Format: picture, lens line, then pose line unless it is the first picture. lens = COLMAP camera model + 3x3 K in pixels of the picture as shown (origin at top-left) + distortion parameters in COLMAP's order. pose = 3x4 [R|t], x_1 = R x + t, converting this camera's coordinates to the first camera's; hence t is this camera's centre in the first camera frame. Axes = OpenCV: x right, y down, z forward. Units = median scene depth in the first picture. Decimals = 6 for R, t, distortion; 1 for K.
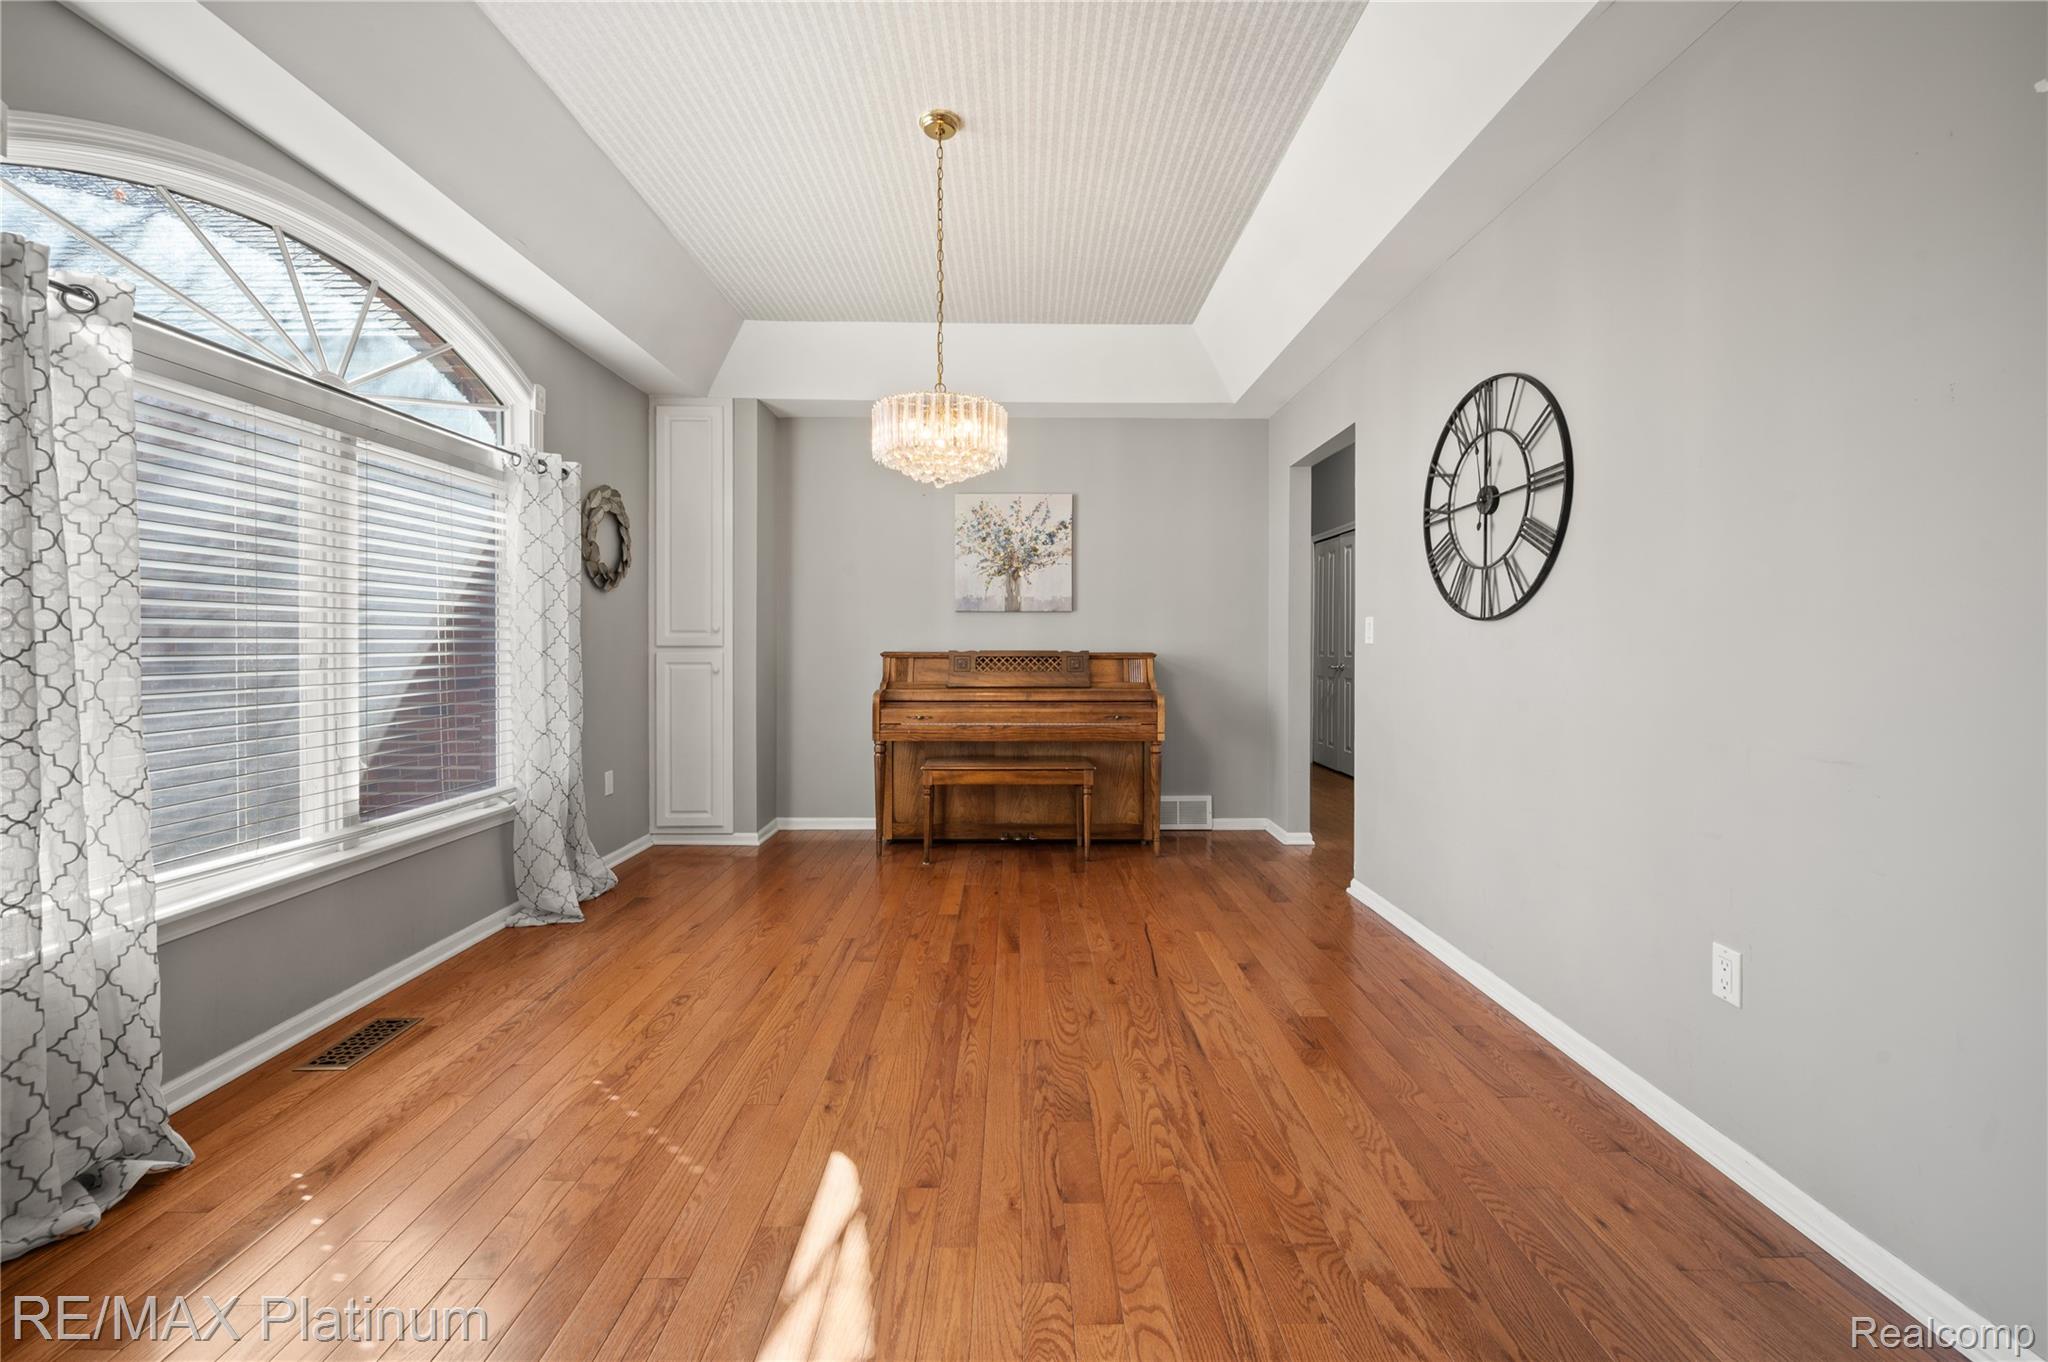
lens RADIAL K [[818.8, 0, 1027.5], [0, 818.8, 651.3], [0, 0, 1]] dist [-0.000857, -0.000421]
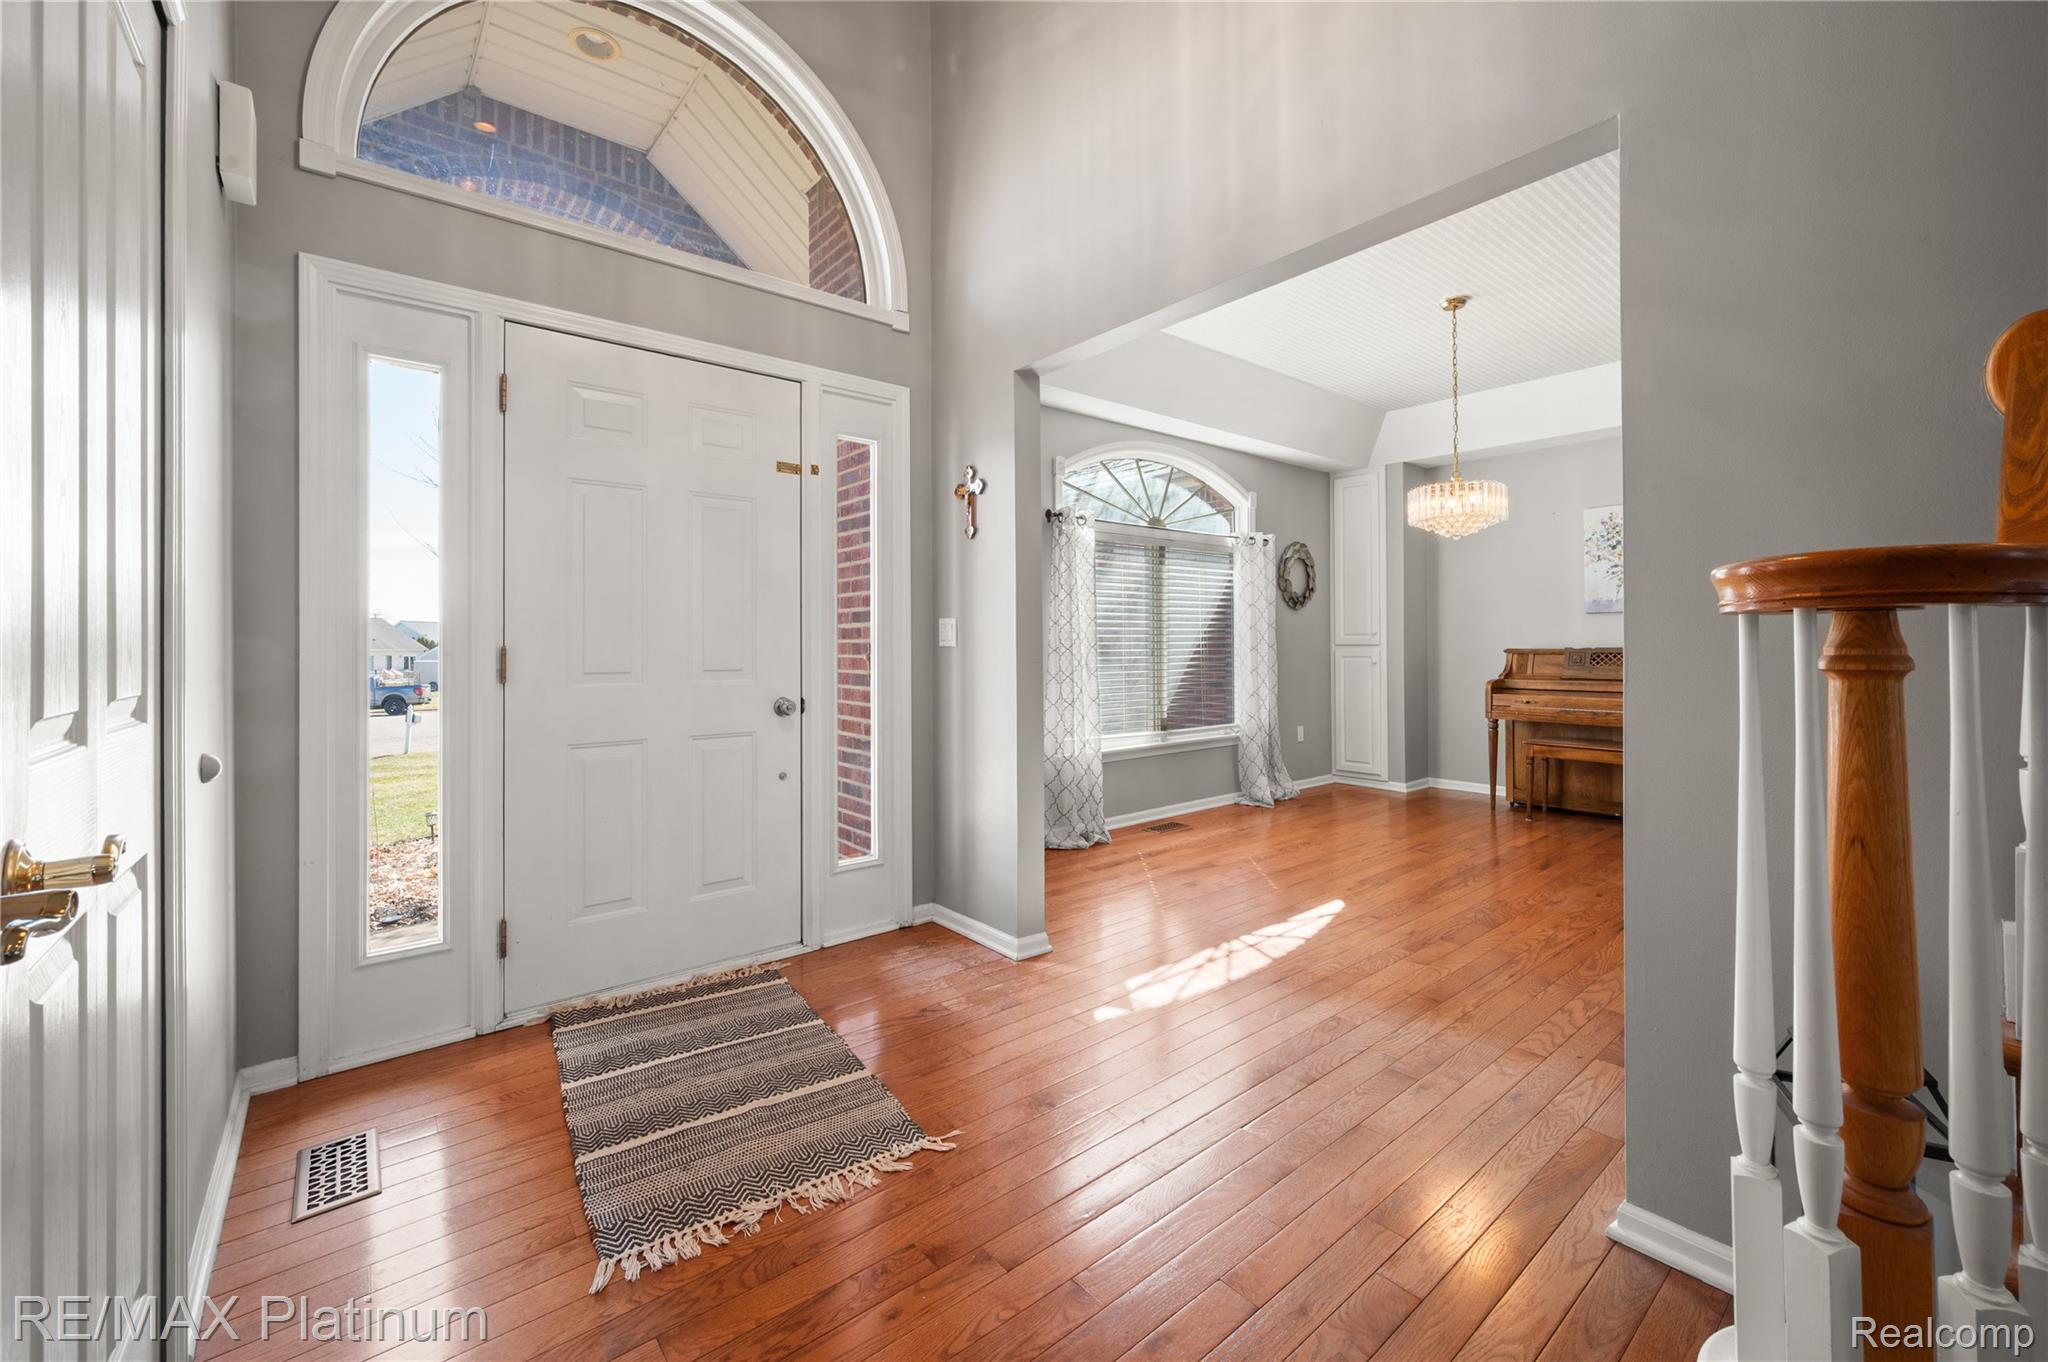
lens RADIAL K [[822.6, 0, 1029.8], [0, 822.6, 632.9], [0, 0, 1]] dist [-0.002275, -0.000172]
pose [[0.629225, -0.016099, -0.777056, 0.473762], [-0.001424, 0.999760, -0.021867, 0.007069], [0.777222, 0.014866, 0.629051, -0.471880]]
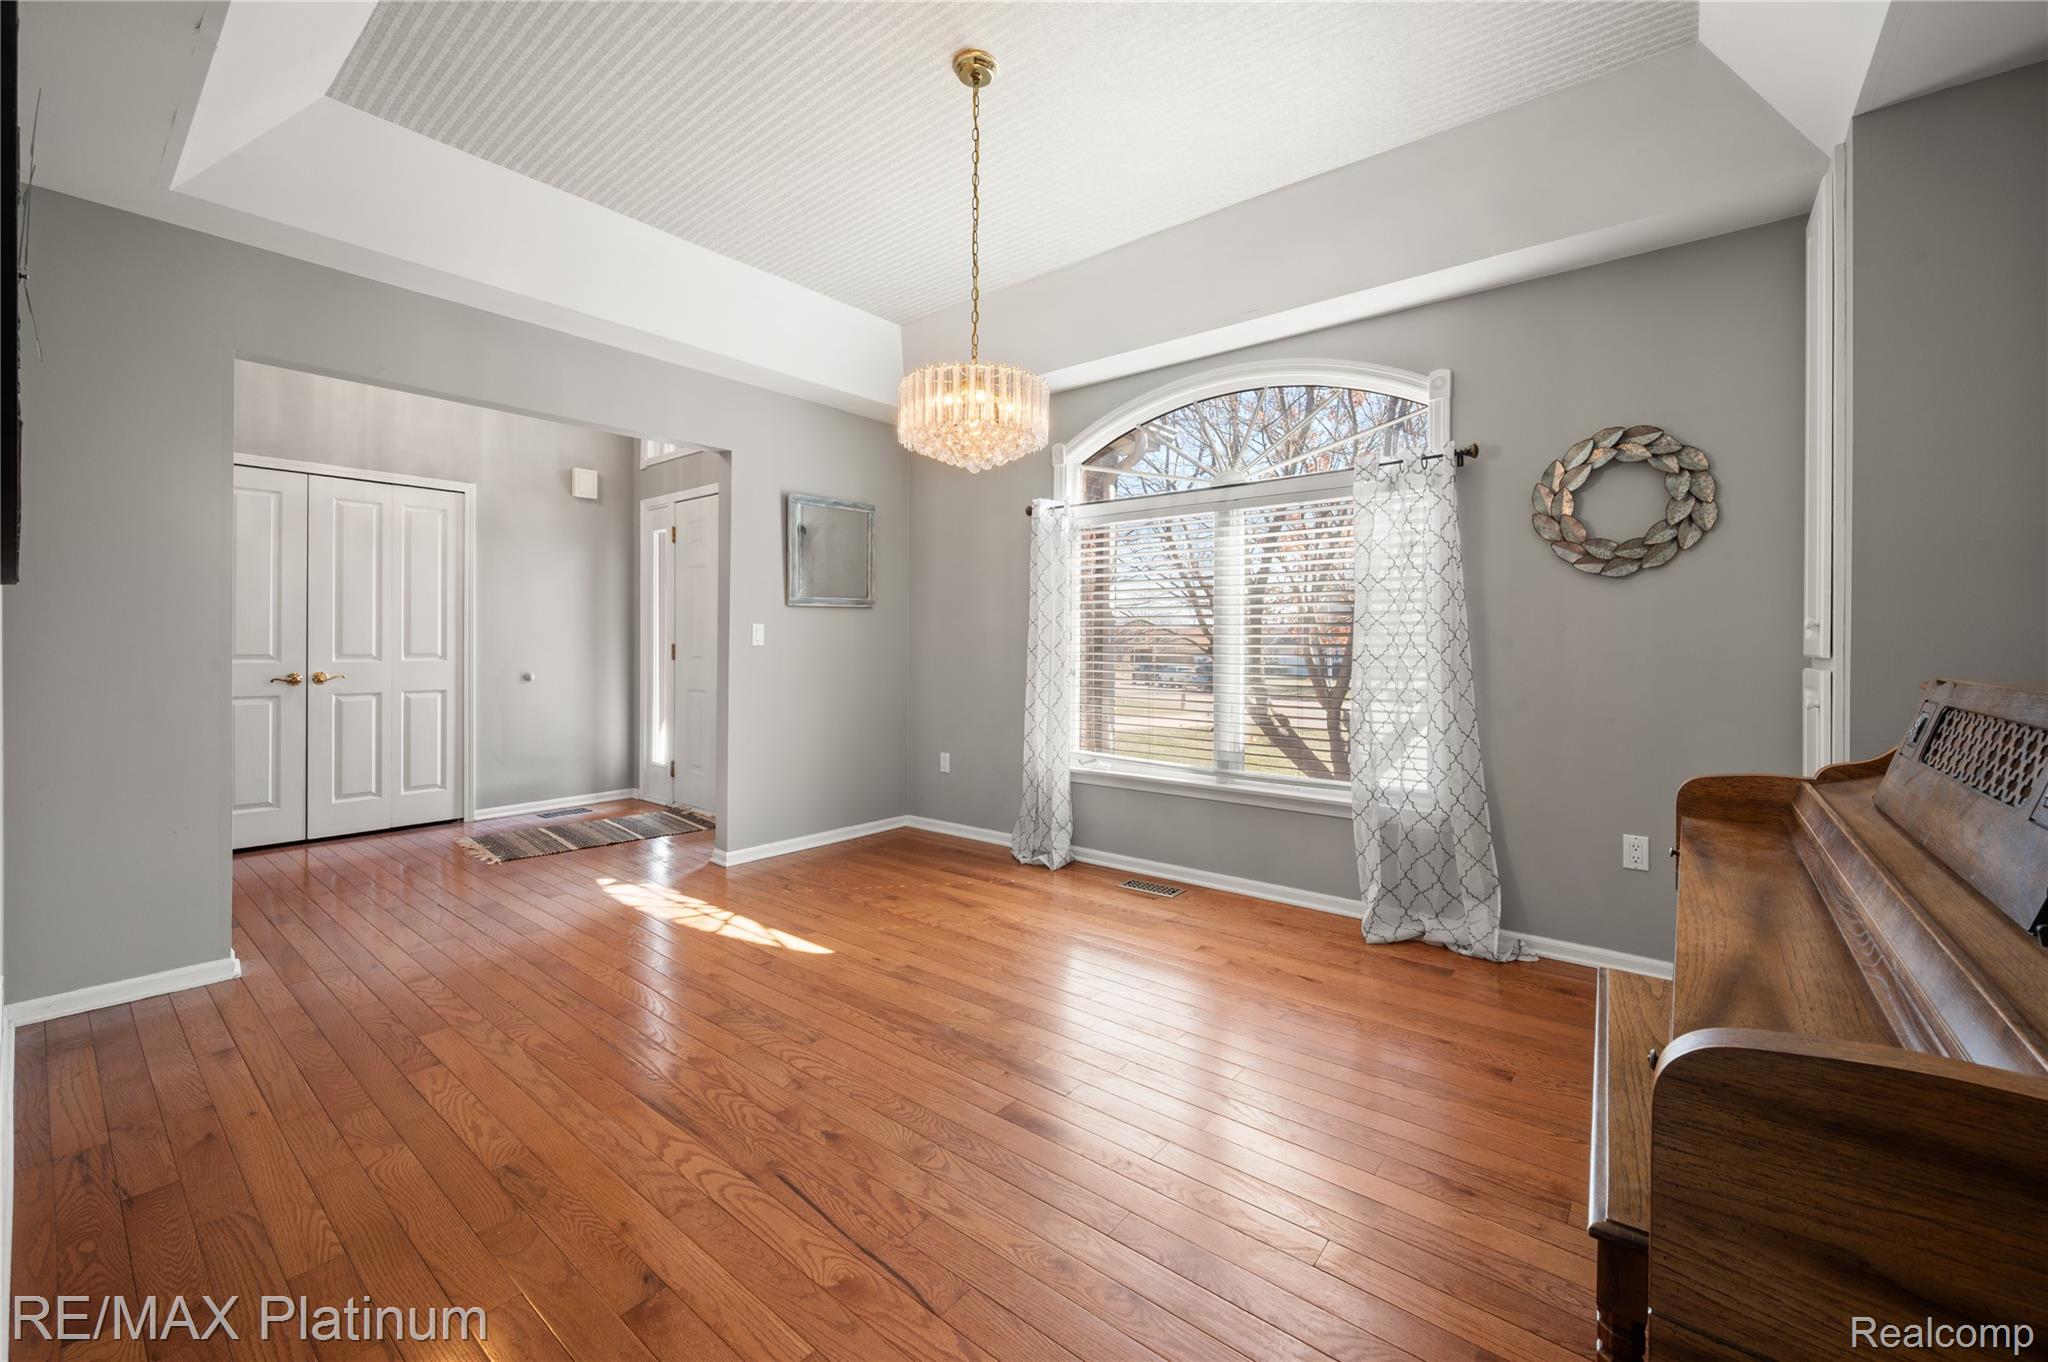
lens RADIAL K [[818.8, 0, 1027.5], [0, 818.8, 651.3], [0, 0, 1]] dist [-0.000857, -0.000421]
pose [[-0.638257, 0.002681, -0.769819, 0.444738], [-0.012488, 0.999826, 0.013836, -0.016106], [0.769722, 0.018444, -0.638113, 1.318864]]
